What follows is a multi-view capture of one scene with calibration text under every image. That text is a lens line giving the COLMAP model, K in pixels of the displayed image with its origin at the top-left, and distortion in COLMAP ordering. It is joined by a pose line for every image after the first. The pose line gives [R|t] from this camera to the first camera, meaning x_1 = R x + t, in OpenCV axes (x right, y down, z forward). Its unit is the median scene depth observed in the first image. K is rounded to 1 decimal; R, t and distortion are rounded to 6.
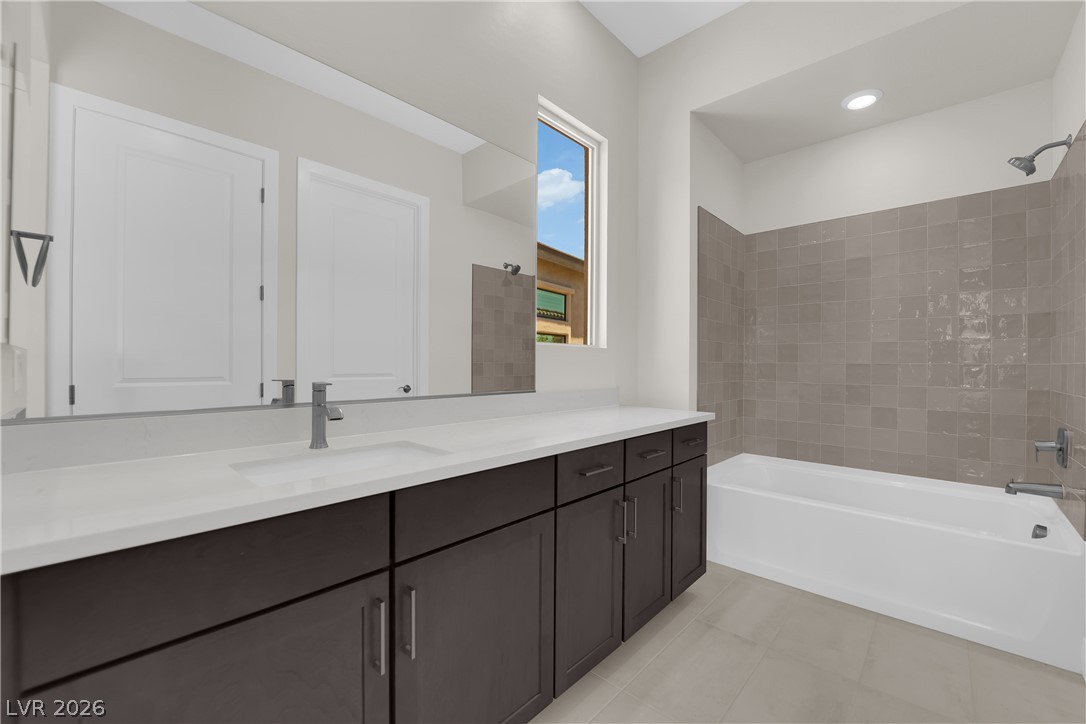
lens RADIAL K [[438.2, 0, 538.7], [0, 438.2, 363.0], [0, 0, 1]] dist [-0.003576, -0.007378]
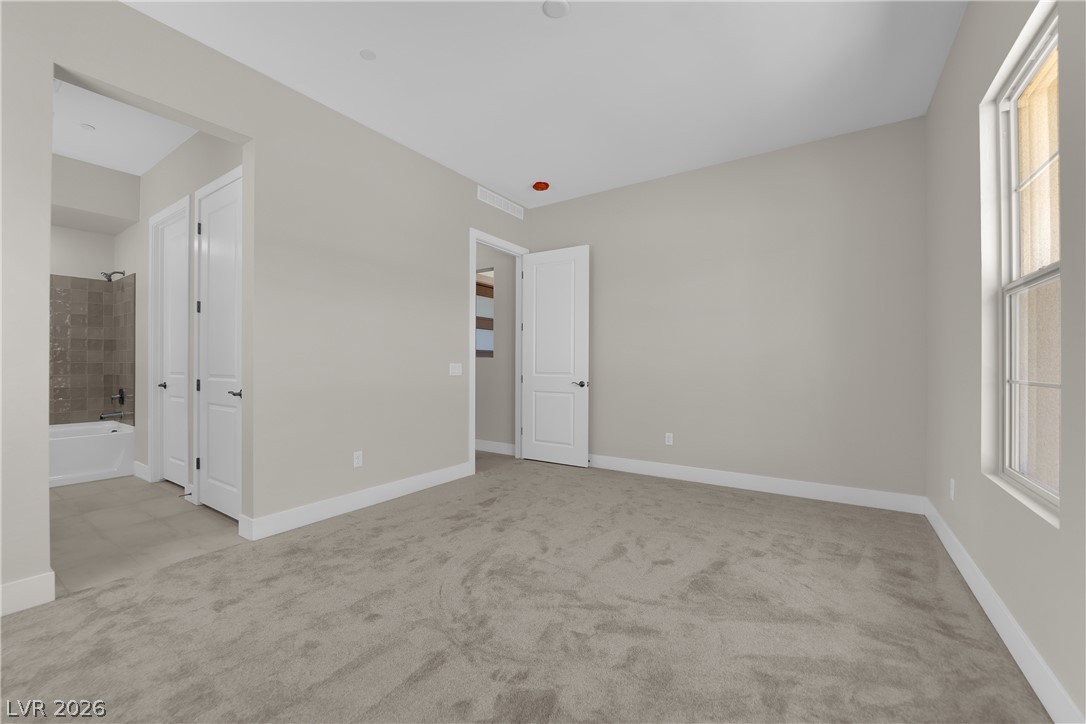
lens RADIAL K [[438.1, 0, 538.7], [0, 438.1, 363.4], [0, 0, 1]] dist [-0.012223, -0.000796]
pose [[-0.171917, -0.009034, 0.985070, -1.433354], [-0.004664, 0.999954, 0.008357, -0.022807], [-0.985100, -0.003157, -0.171952, -0.818123]]
